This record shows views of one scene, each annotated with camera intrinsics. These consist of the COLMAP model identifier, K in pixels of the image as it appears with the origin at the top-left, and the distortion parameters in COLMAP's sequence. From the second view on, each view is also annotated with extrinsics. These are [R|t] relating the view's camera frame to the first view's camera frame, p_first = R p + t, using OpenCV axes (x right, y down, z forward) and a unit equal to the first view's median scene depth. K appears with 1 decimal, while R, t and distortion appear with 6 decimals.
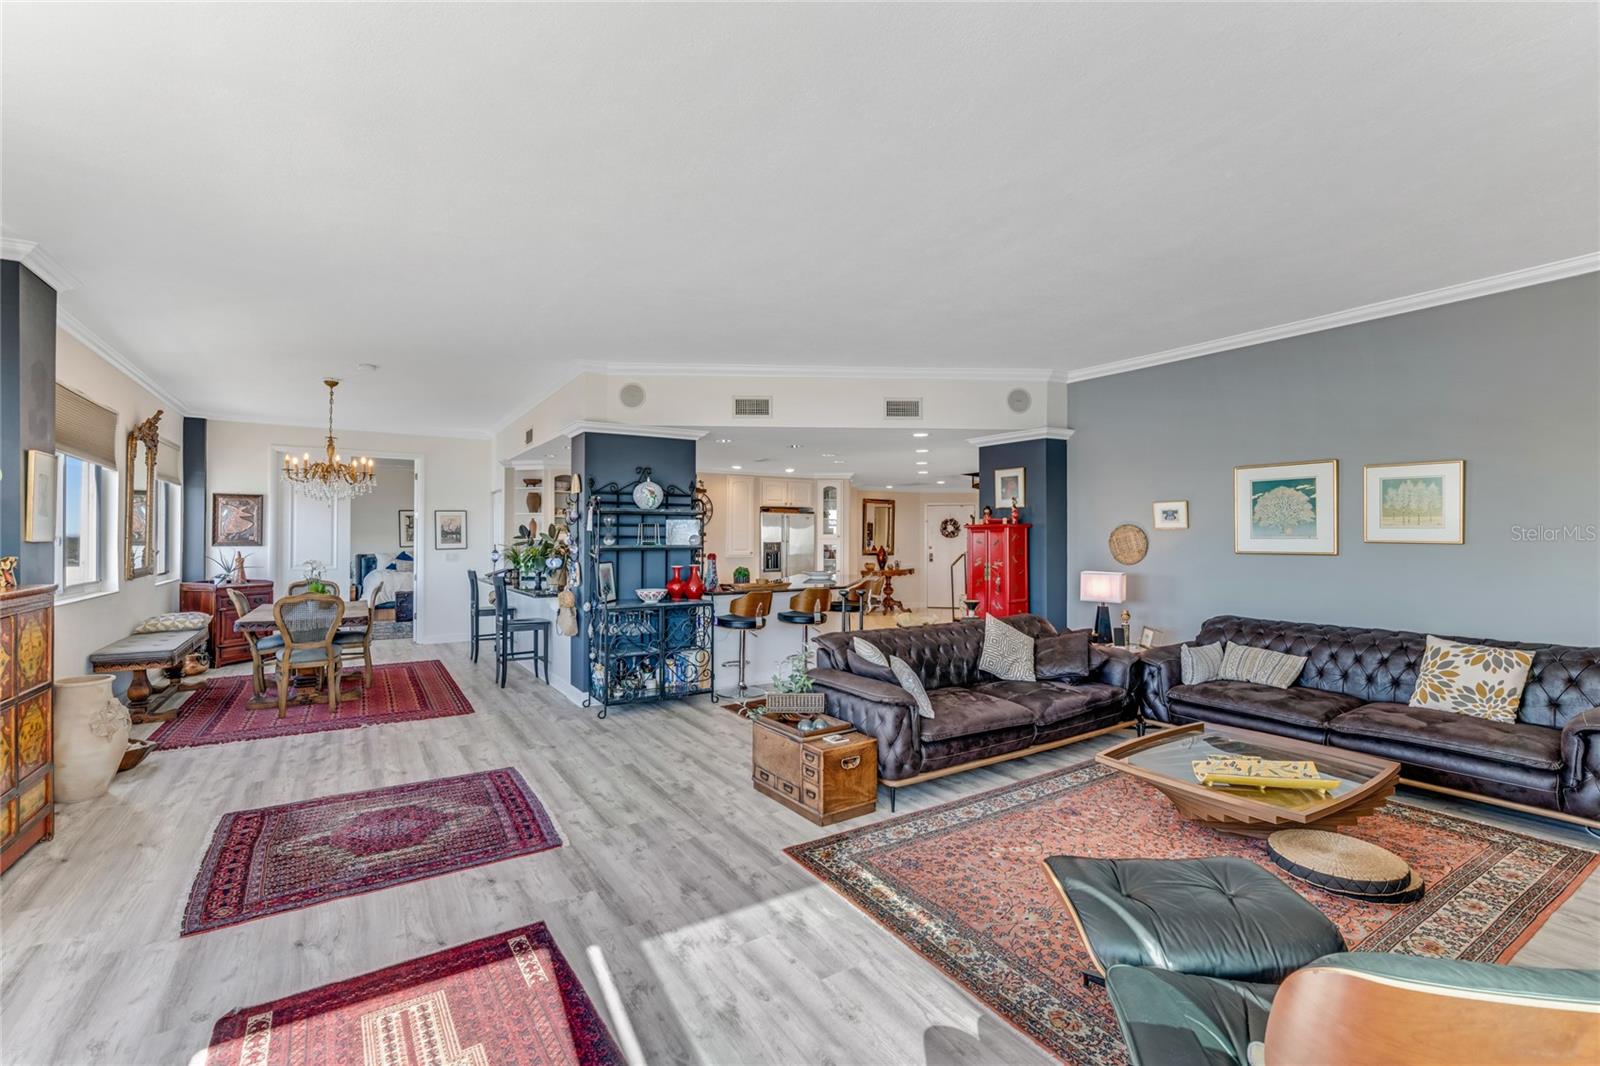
lens RADIAL K [[710.4, 0, 810.3], [0, 710.4, 527.8], [0, 0, 1]] dist [-0.003365, 0.003376]
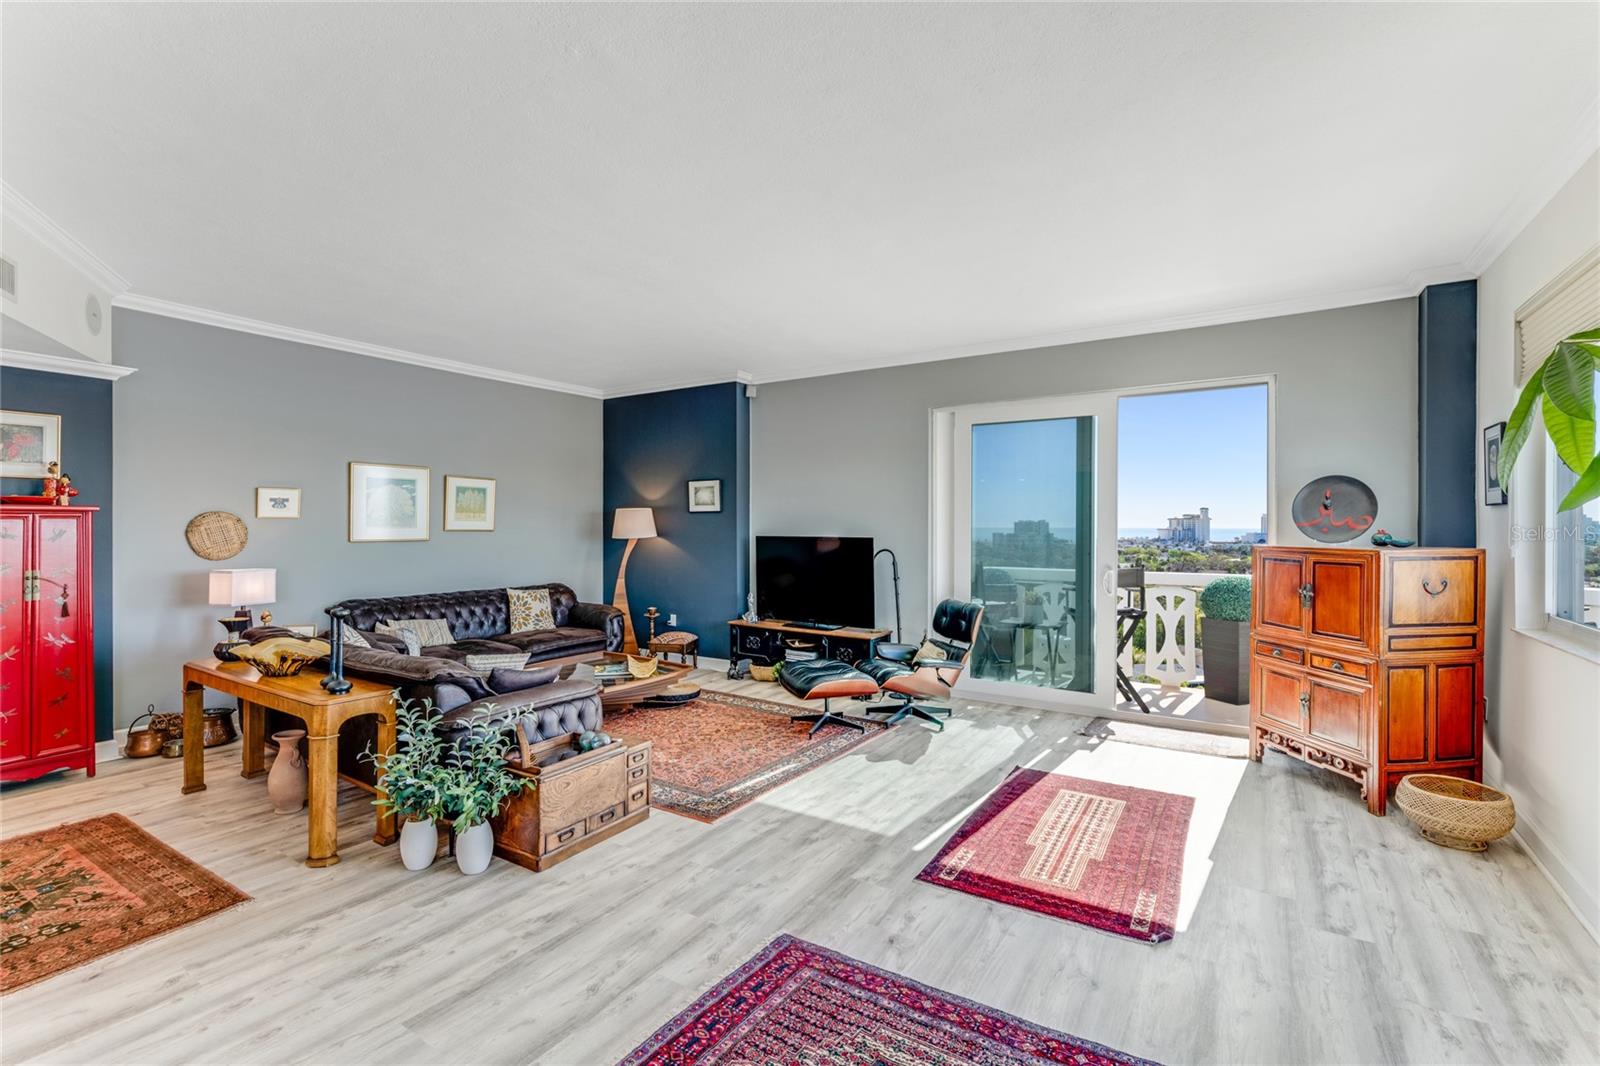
lens RADIAL K [[710.4, 0, 793.2], [0, 710.4, 530.0], [0, 0, 1]] dist [-0.003365, 0.003376]
pose [[-0.401867, -0.006210, 0.915677, -1.071613], [-0.016874, 0.999857, -0.000624, 0.011520], [-0.915543, -0.015702, -0.401914, 1.329832]]
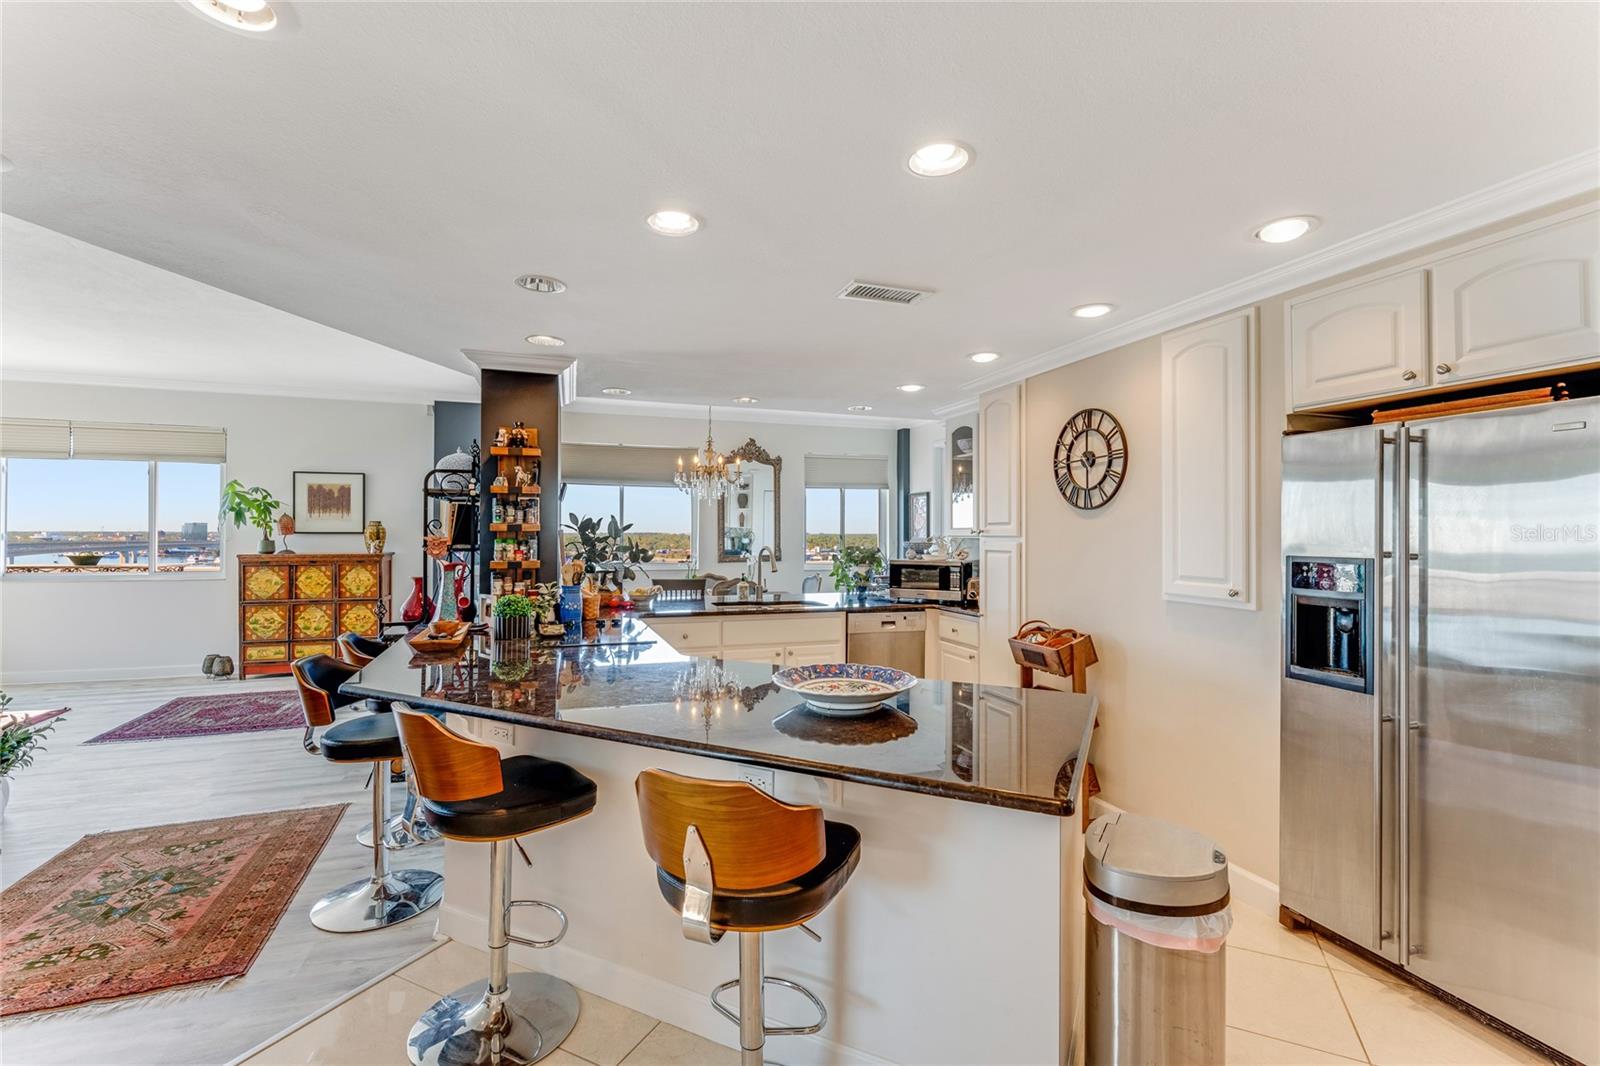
lens RADIAL K [[710.4, 0, 796.4], [0, 710.4, 521.3], [0, 0, 1]] dist [-0.003365, 0.003376]
pose [[-0.264914, -0.018712, -0.964090, 0.691766], [0.011659, 0.999676, -0.022606, 0.038618], [0.964202, -0.017229, -0.264610, 2.853435]]
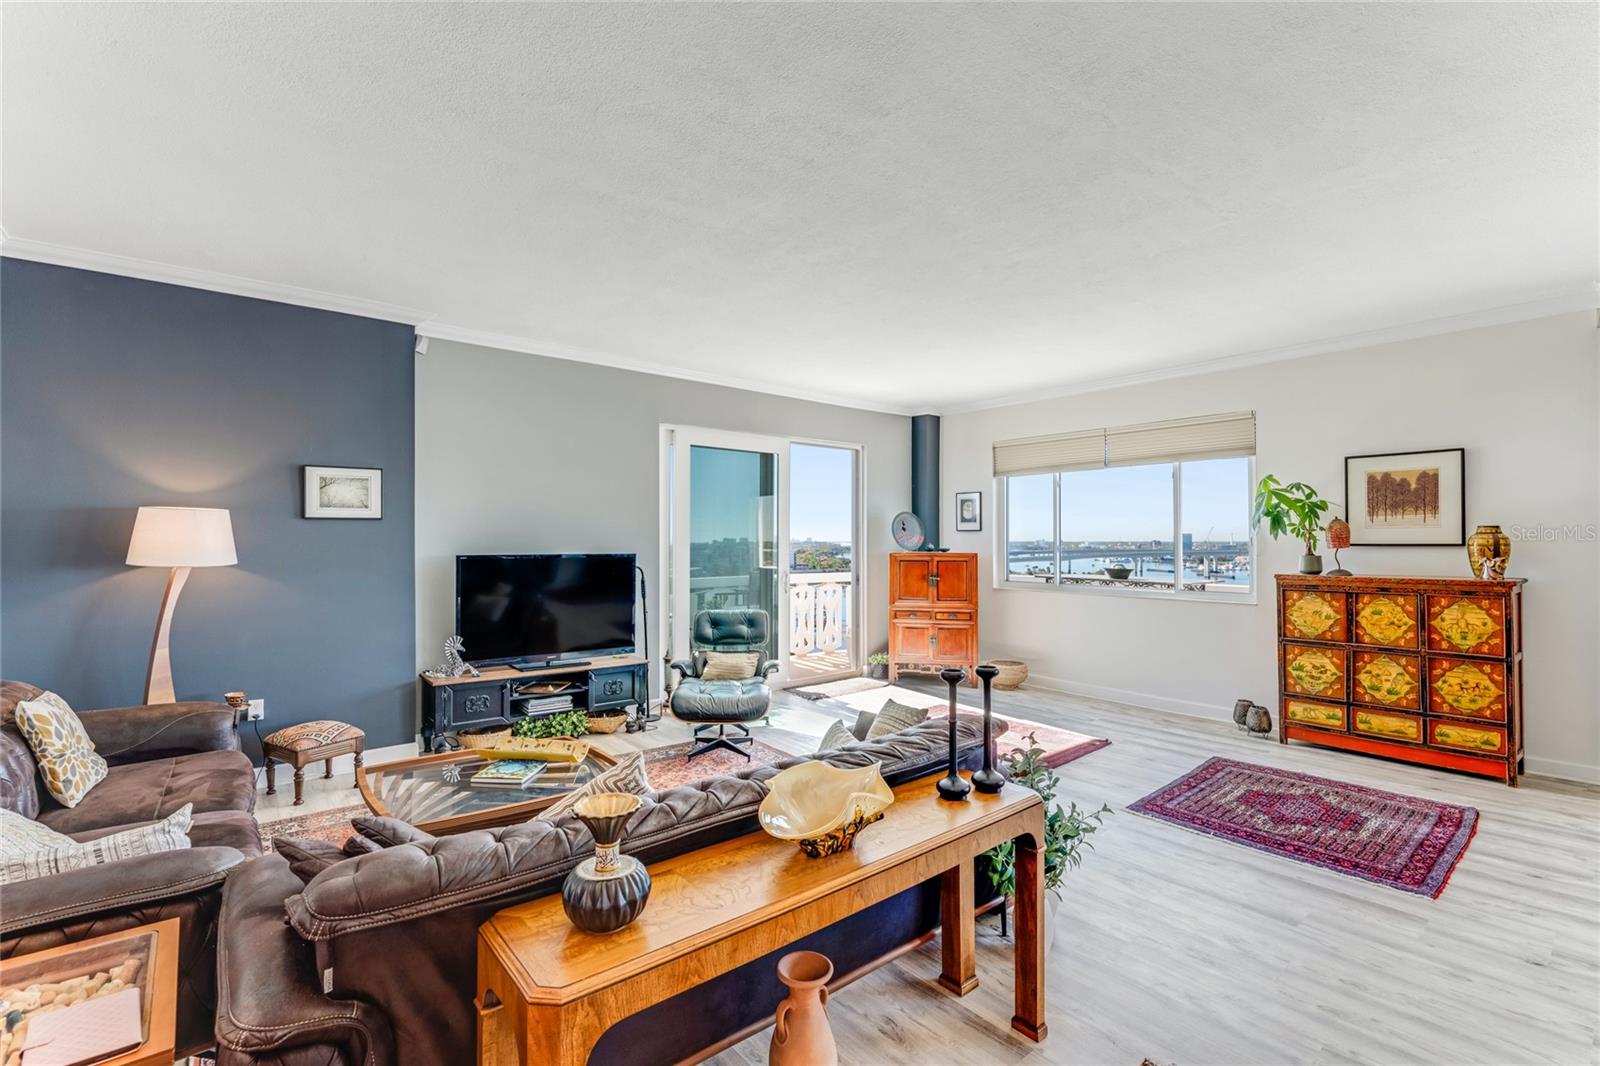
lens RADIAL K [[710.4, 0, 829.8], [0, 710.4, 537.8], [0, 0, 1]] dist [-0.003365, 0.003376]
pose [[-0.990553, -0.002741, -0.137101, 0.309475], [-0.000143, 0.999820, -0.018951, 0.020509], [0.137128, -0.018752, -0.990376, 2.151706]]
